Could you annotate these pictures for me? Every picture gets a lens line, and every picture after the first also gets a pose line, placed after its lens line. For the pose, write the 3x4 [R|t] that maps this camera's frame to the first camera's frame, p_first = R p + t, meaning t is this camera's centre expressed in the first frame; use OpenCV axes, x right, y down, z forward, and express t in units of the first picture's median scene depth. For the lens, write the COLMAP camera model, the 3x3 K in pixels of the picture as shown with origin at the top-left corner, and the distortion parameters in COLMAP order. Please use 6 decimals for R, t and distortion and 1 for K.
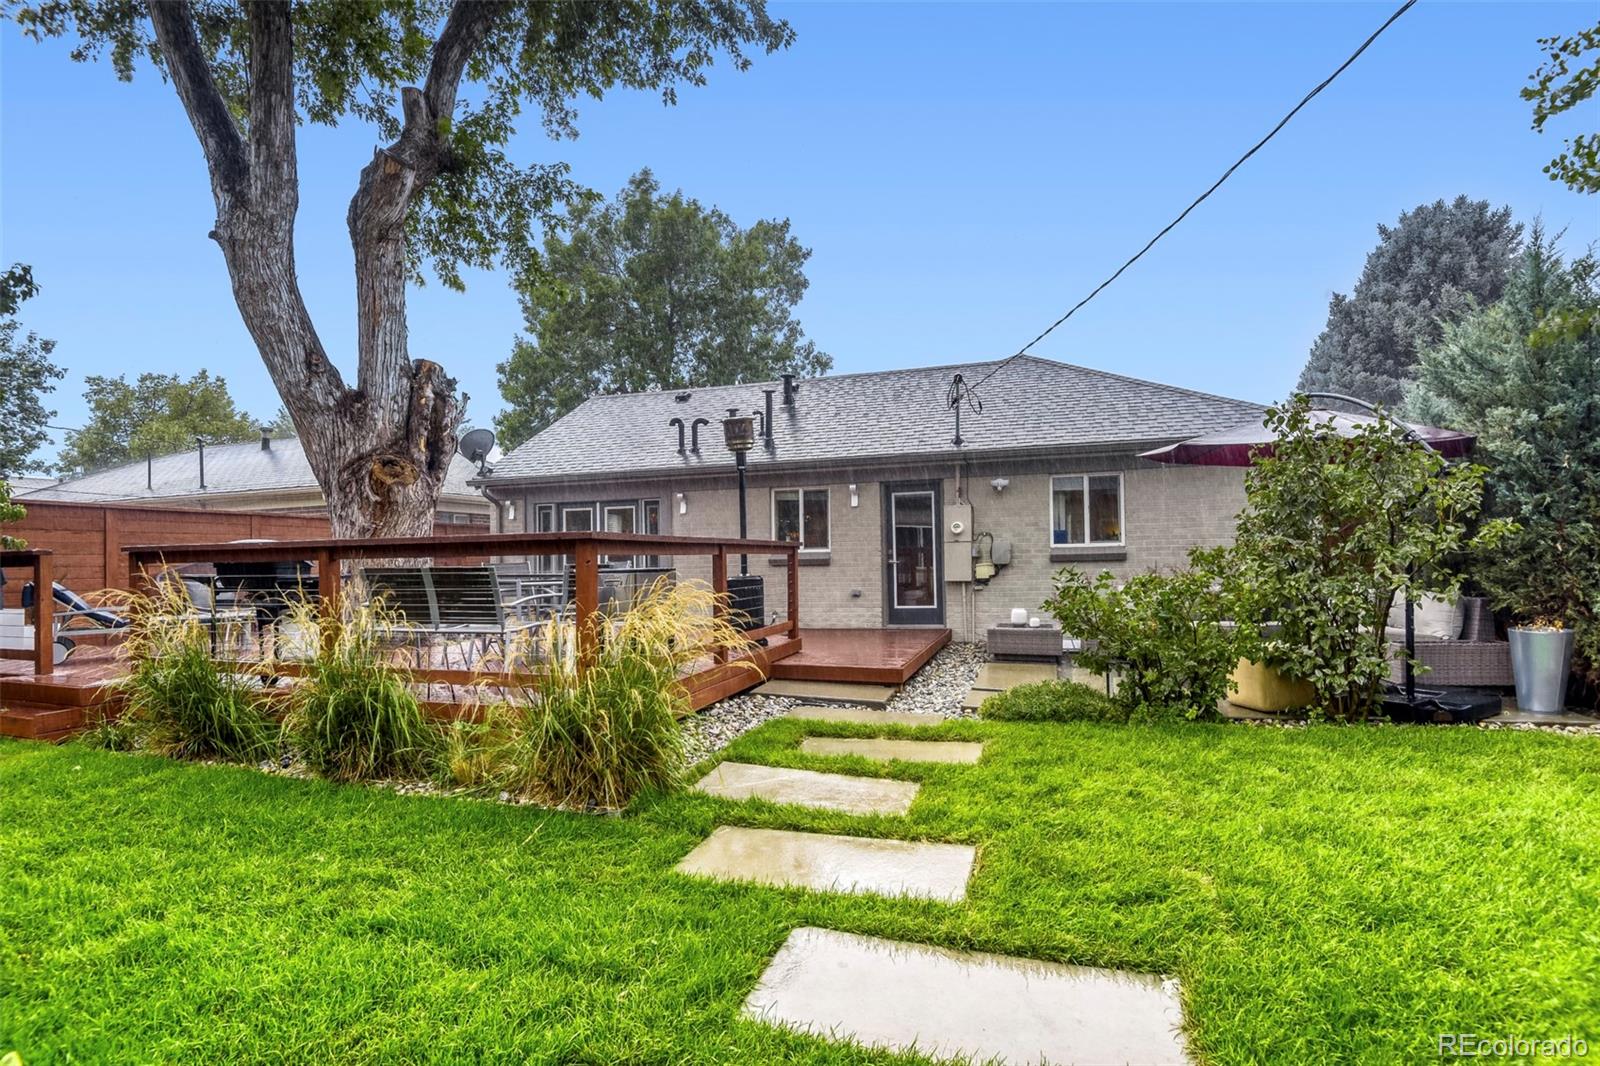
lens RADIAL K [[752.2, 0, 800.0], [0, 752.2, 533.0], [0, 0, 1]] dist [-0.028967, -0.000351]
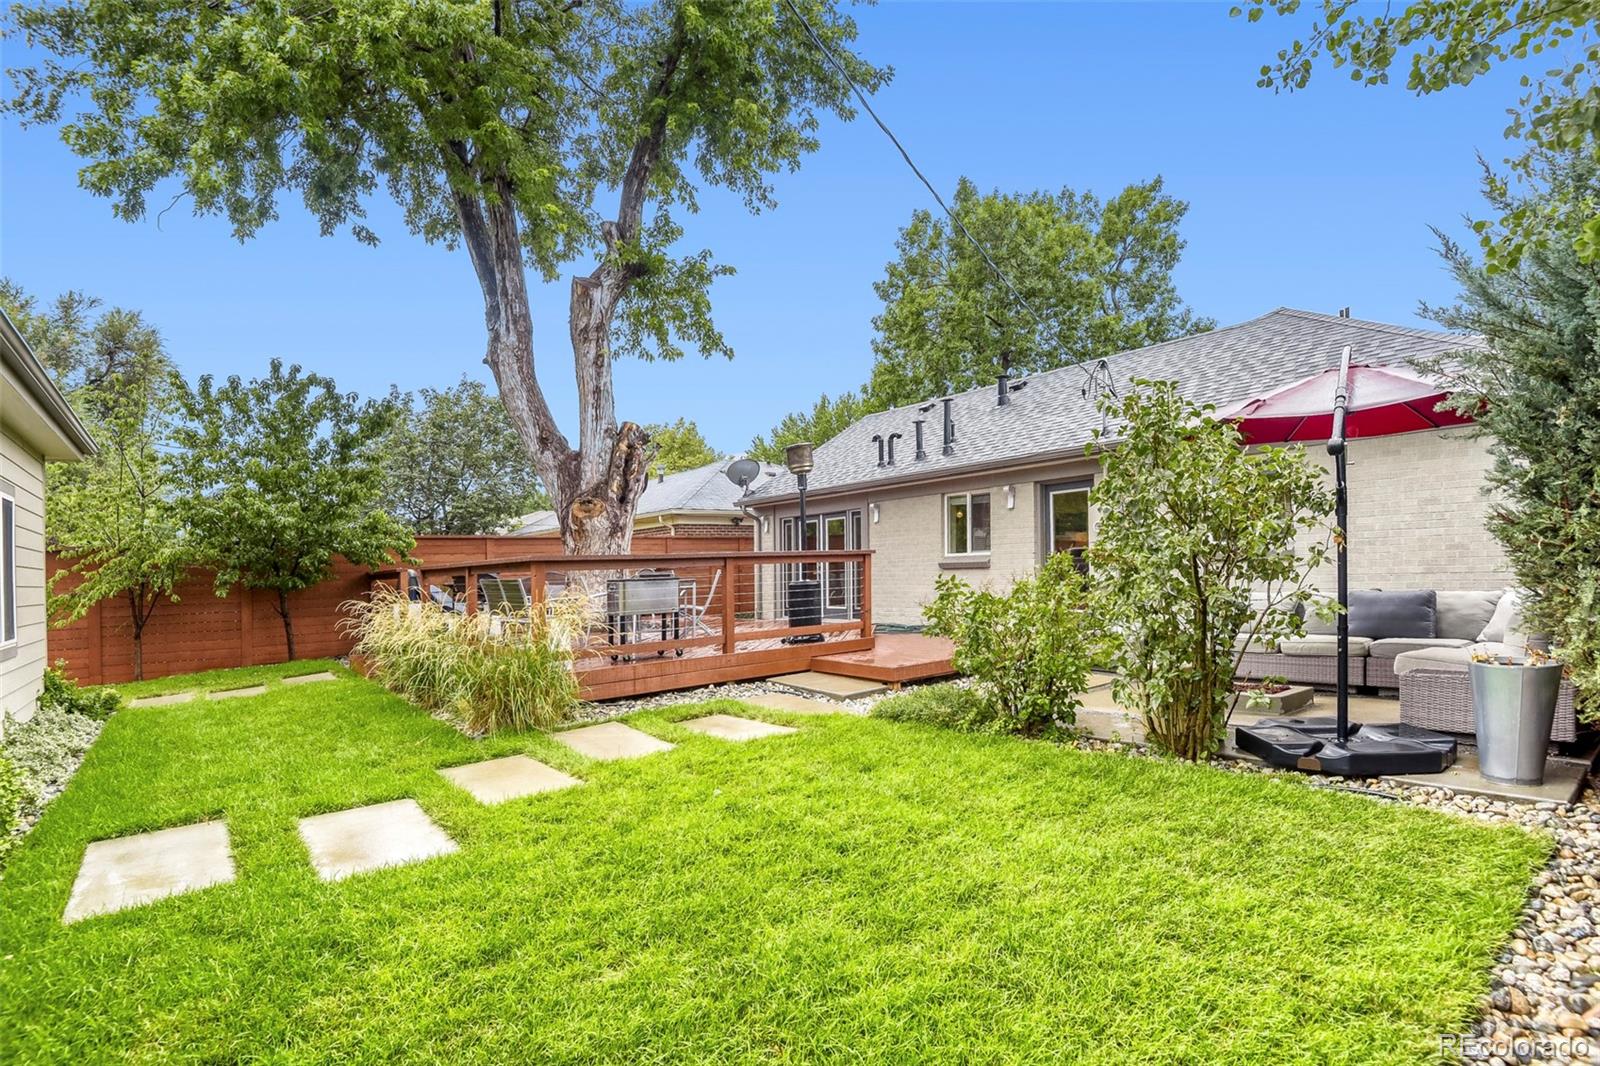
lens RADIAL K [[749.4, 0, 800.0], [0, 749.4, 533.0], [0, 0, 1]] dist [-0.000359, -0.000163]
pose [[0.843990, -0.038227, -0.534996, 0.366617], [0.040115, 0.999162, -0.008110, -0.005562], [0.534857, -0.014617, 0.844816, 0.013075]]
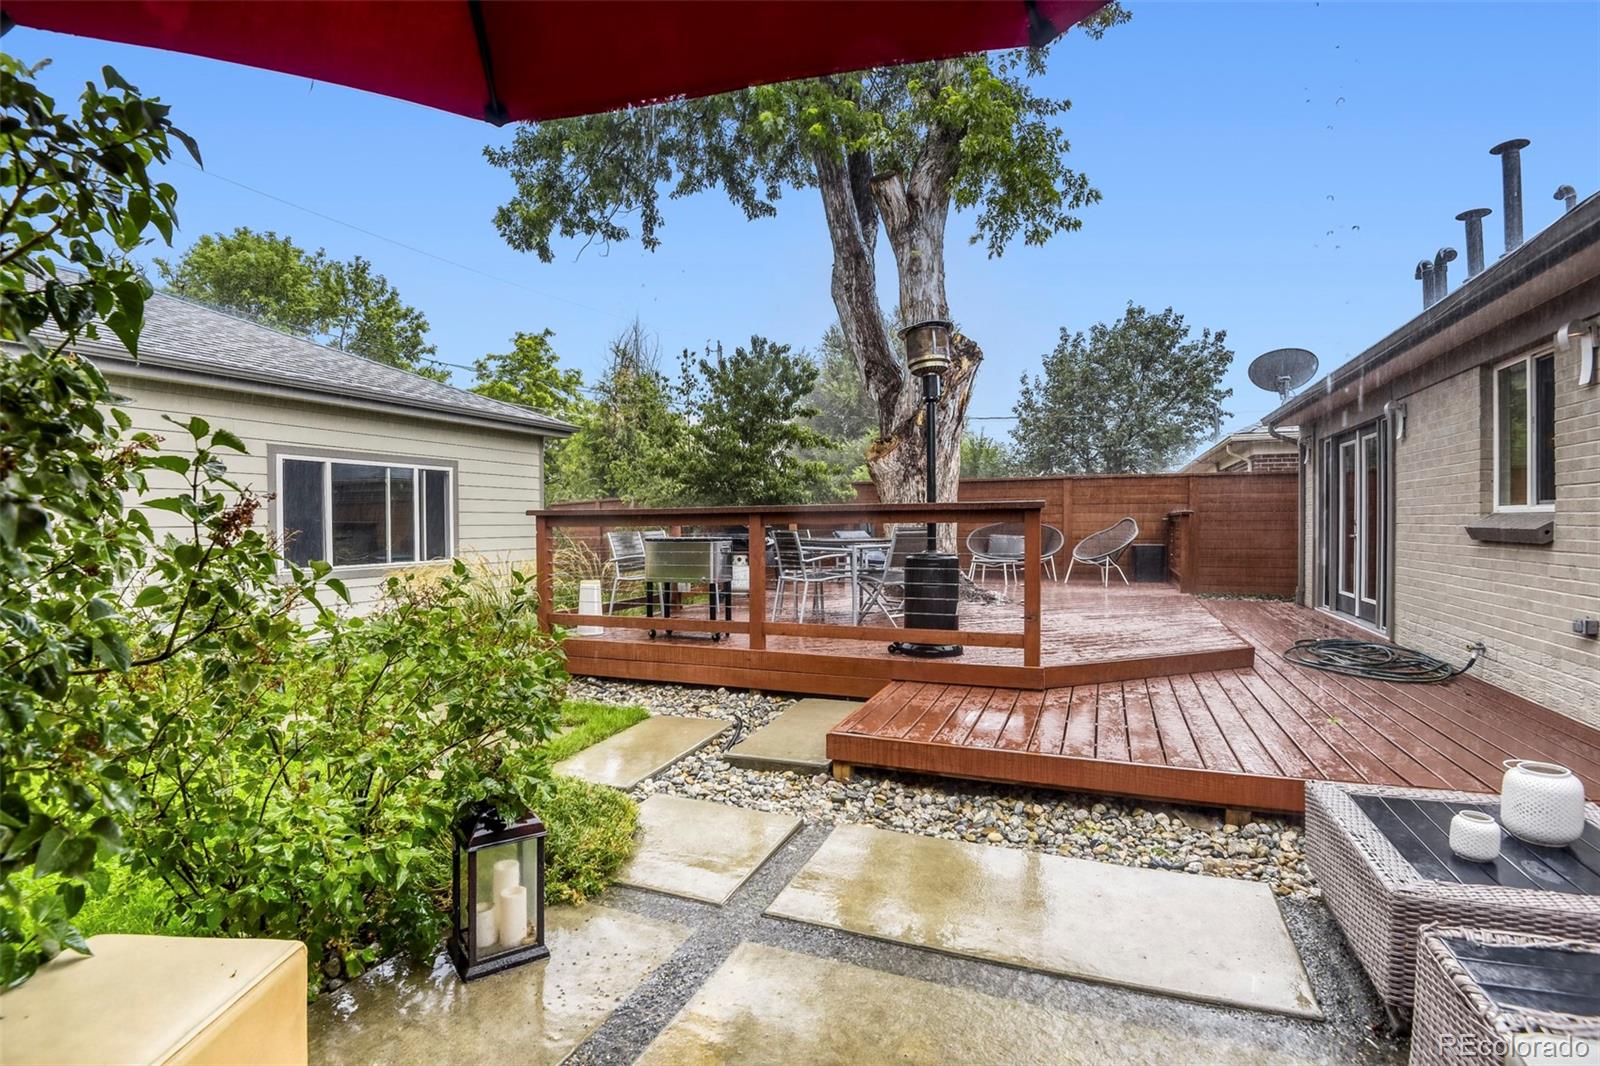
lens RADIAL K [[752.2, 0, 800.0], [0, 752.2, 533.0], [0, 0, 1]] dist [-0.028967, -0.000351]
pose [[-0.051924, -0.004003, -0.998643, 0.418589], [0.026725, 0.999628, -0.005397, 0.025162], [0.998293, -0.026969, -0.051797, 0.607444]]
